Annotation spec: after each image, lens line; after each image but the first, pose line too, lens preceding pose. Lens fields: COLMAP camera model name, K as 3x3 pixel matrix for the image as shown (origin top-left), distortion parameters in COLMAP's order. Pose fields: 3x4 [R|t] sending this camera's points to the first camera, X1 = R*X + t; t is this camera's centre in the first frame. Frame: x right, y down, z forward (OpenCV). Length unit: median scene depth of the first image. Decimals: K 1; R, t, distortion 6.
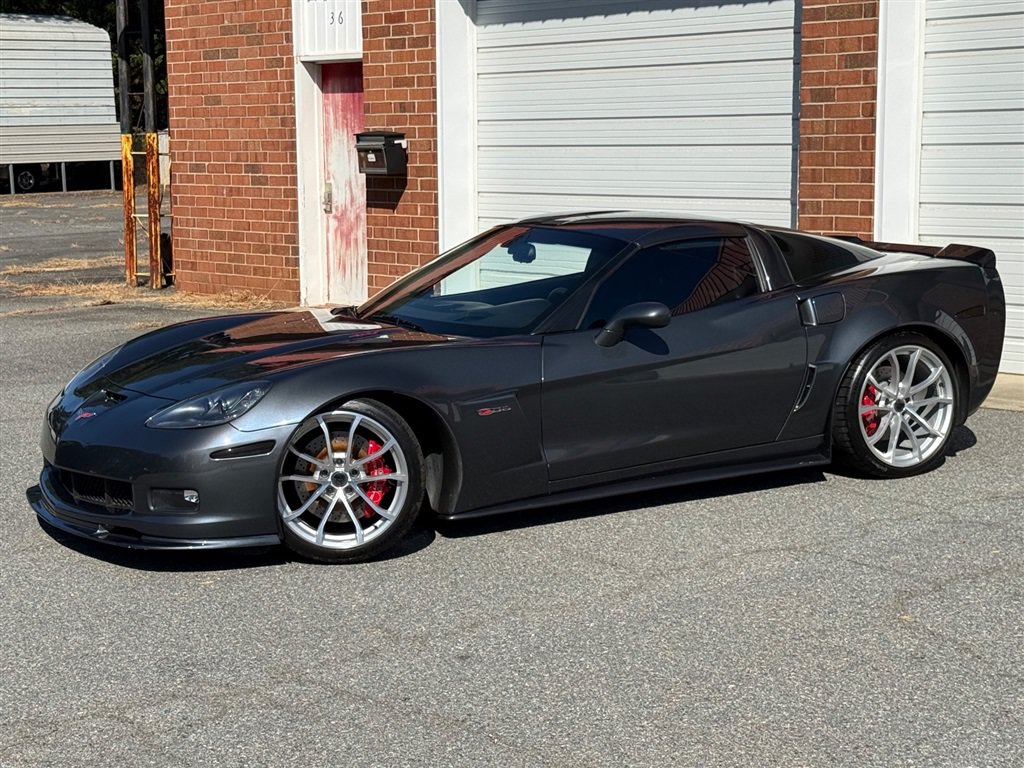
lens RADIAL K [[1934.0, 0, 506.6], [0, 1934.0, 383.8], [0, 0, 1]] dist [0.149592, 0.063629]
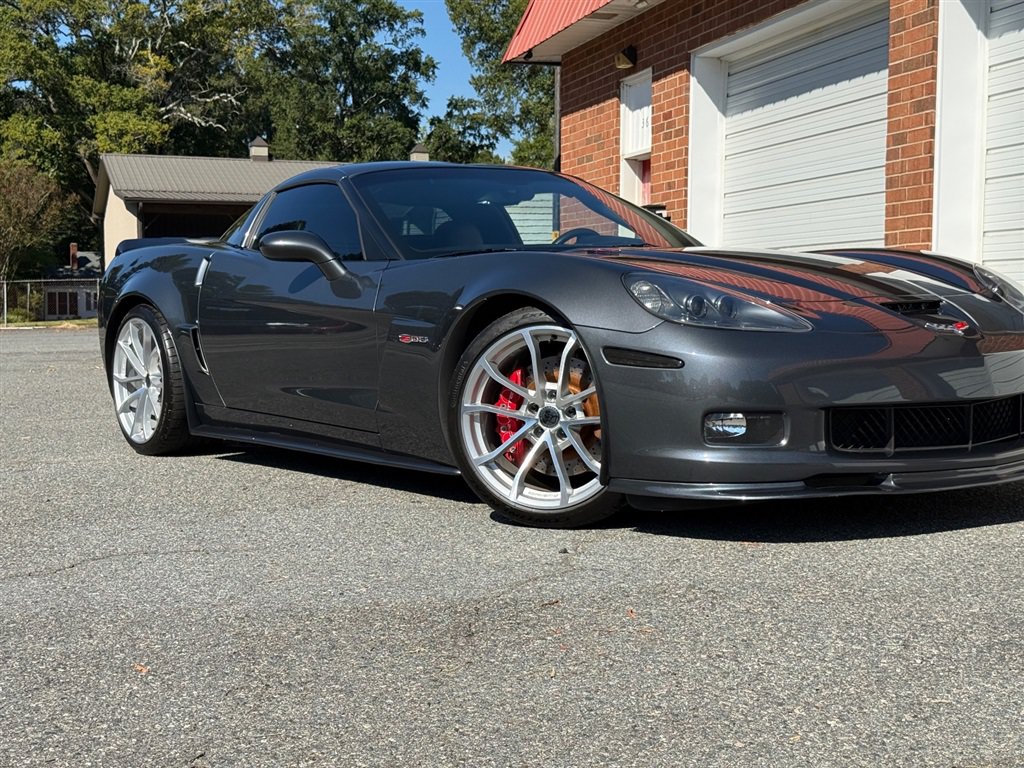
lens RADIAL K [[1467.3, 0, 466.5], [0, 1467.3, 384.5], [0, 0, 1]] dist [0.206115, -0.463270]
pose [[0.889964, 0.036382, -0.454578, 0.344524], [-0.068300, 0.996203, -0.053985, 0.059411], [0.450888, 0.079092, 0.889070, 0.128139]]
